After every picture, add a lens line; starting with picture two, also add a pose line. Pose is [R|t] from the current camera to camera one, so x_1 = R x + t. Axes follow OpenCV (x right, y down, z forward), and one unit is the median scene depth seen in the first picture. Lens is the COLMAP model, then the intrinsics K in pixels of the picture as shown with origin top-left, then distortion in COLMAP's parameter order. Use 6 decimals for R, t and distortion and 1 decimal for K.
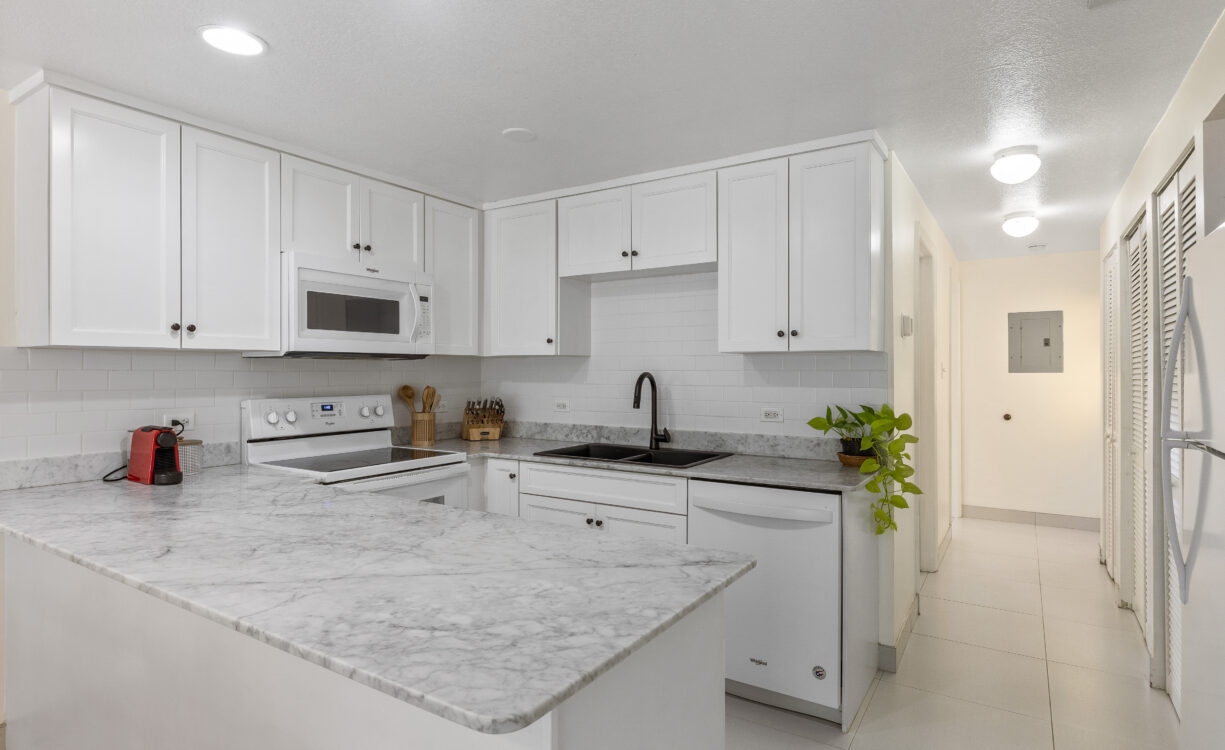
lens RADIAL K [[647.8, 0, 606.1], [0, 647.8, 370.6], [0, 0, 1]] dist [-0.002316, 0.000330]
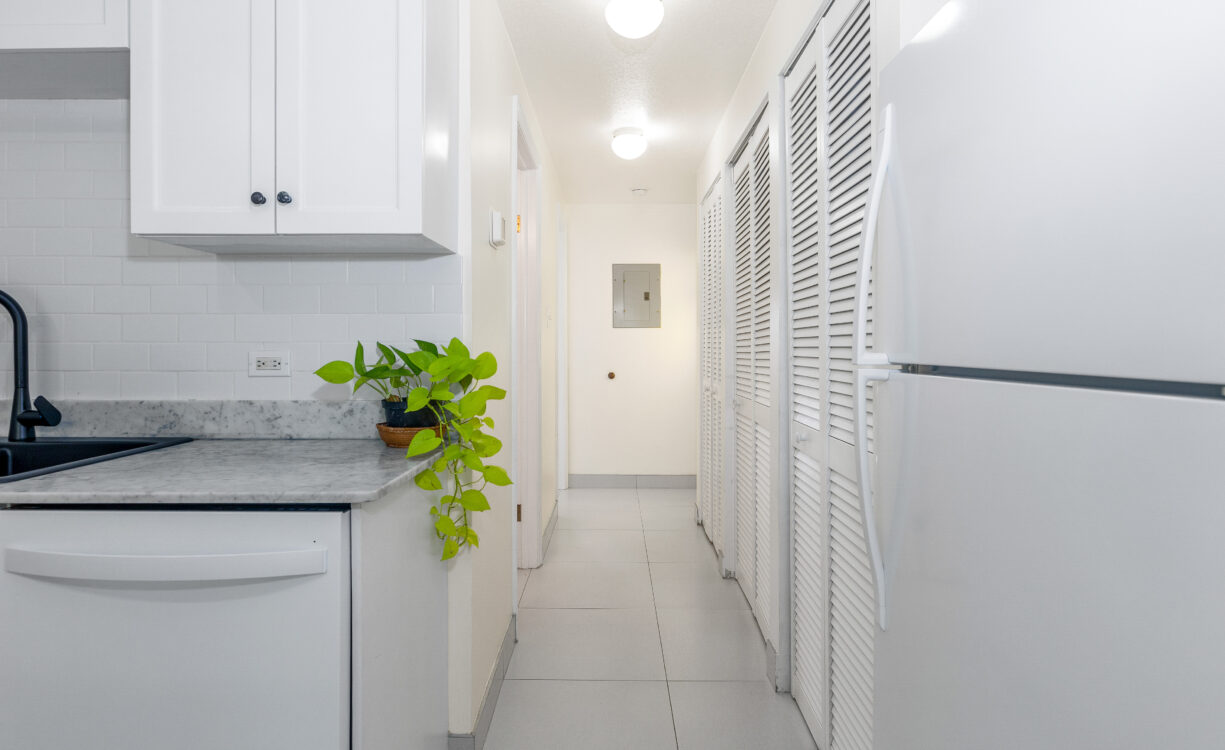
lens RADIAL K [[656.1, 0, 613.7], [0, 656.1, 342.8], [0, 0, 1]] dist [0.000399, -0.000186]
pose [[0.841239, 0.003763, 0.540651, 0.197433], [-0.001078, 0.999985, -0.005283, 0.052232], [-0.540663, 0.003861, 0.841230, 0.360194]]
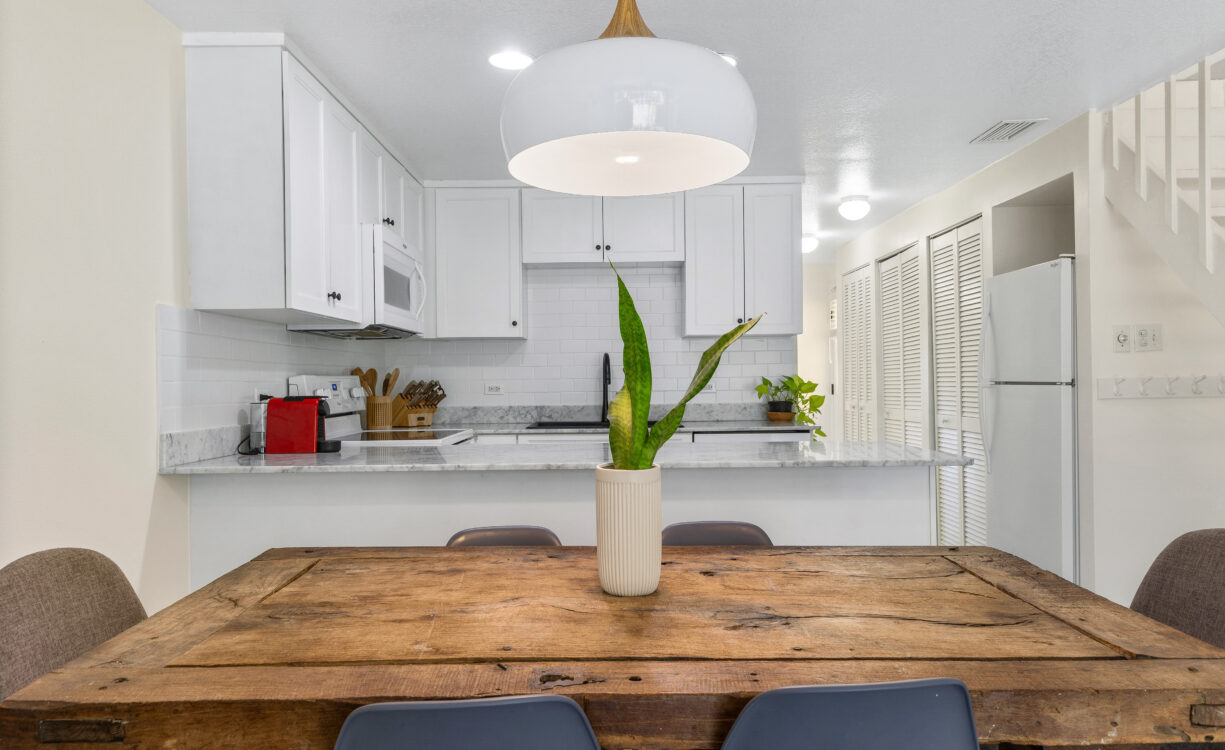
lens RADIAL K [[841.1, 0, 612.5], [0, 841.1, 375.0], [0, 0, 1]] dist [0.005734, 0.000741]
pose [[0.839509, -0.006863, 0.543302, -0.754989], [0.011406, 0.999922, -0.004993, 0.050322], [-0.543226, 0.010388, 0.839522, -0.242558]]
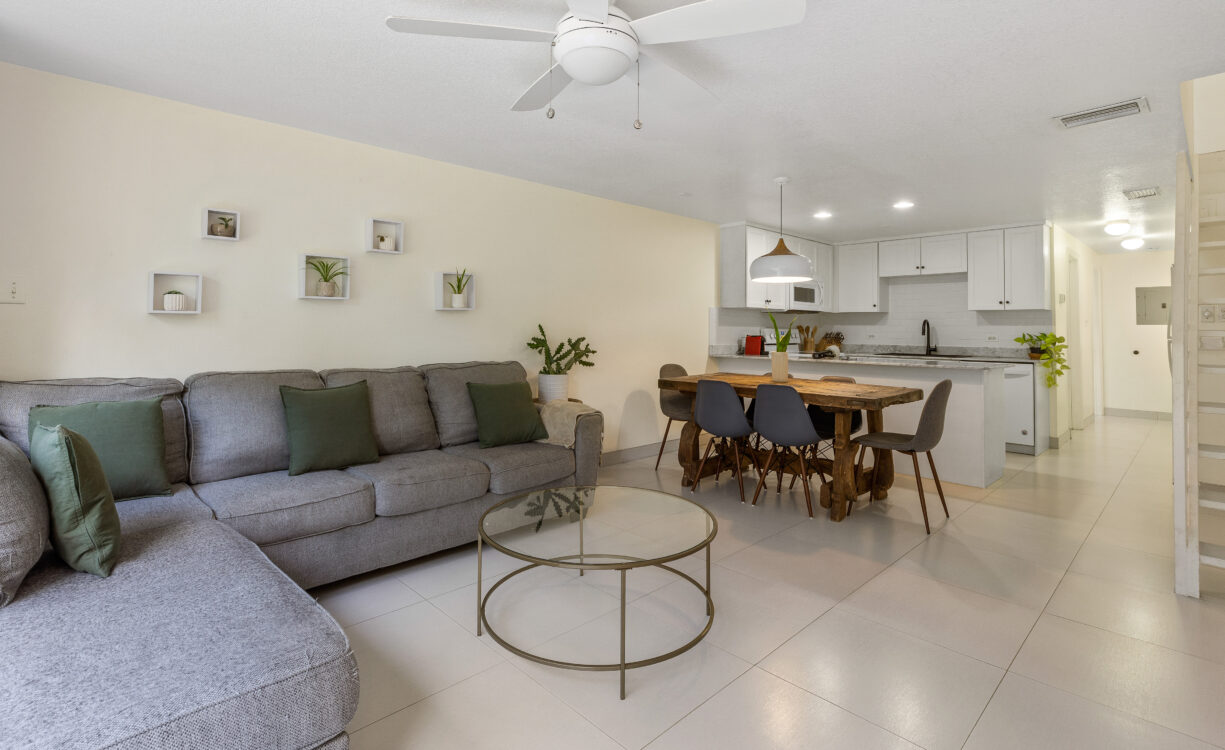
lens RADIAL K [[572.2, 0, 597.8], [0, 572.2, 316.5], [0, 0, 1]] dist [0.001227, 0.000102]
pose [[0.969762, 0.002900, -0.244034, -0.578818], [-0.009317, 0.999640, -0.025144, 0.054753], [0.243874, 0.026658, 0.969441, -1.244569]]
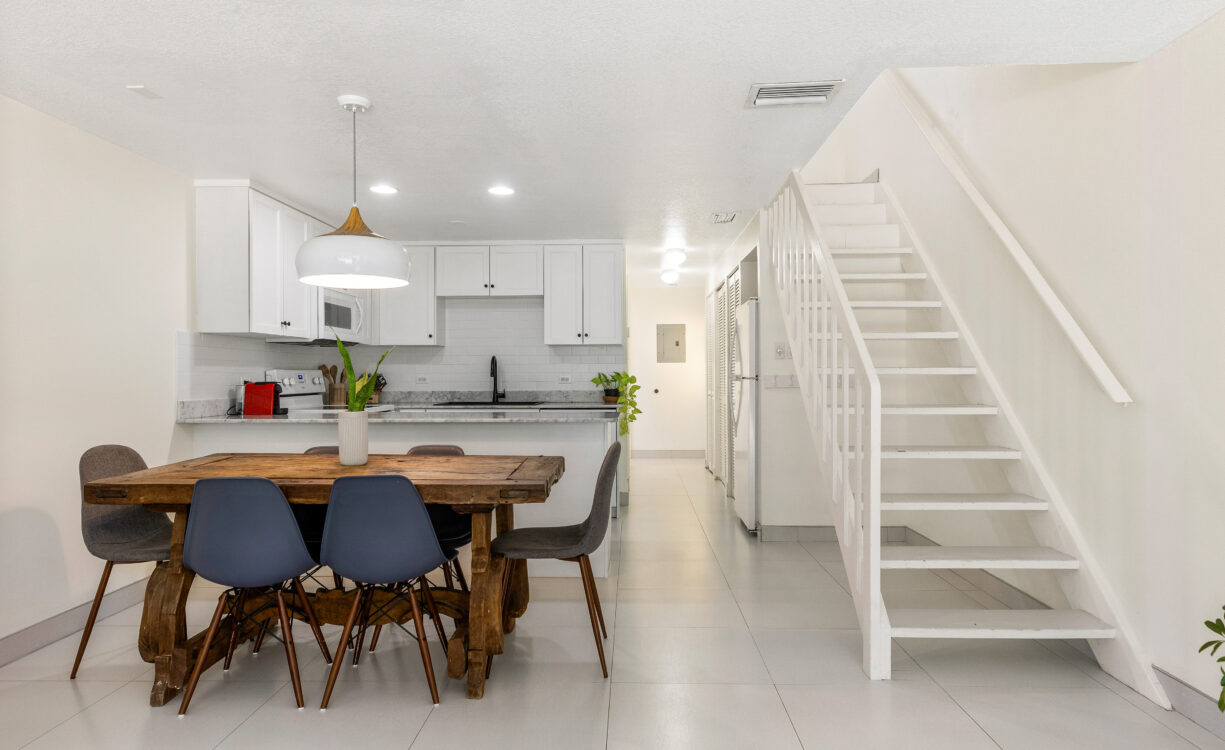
lens RADIAL K [[744.1, 0, 612.5], [0, 744.1, 375.0], [0, 0, 1]] dist [0.007117, 0.001114]
pose [[0.856160, -0.004306, 0.516694, -0.703398], [0.004114, 0.999990, 0.001517, 0.052674], [-0.516695, 0.000827, 0.856169, -0.851342]]
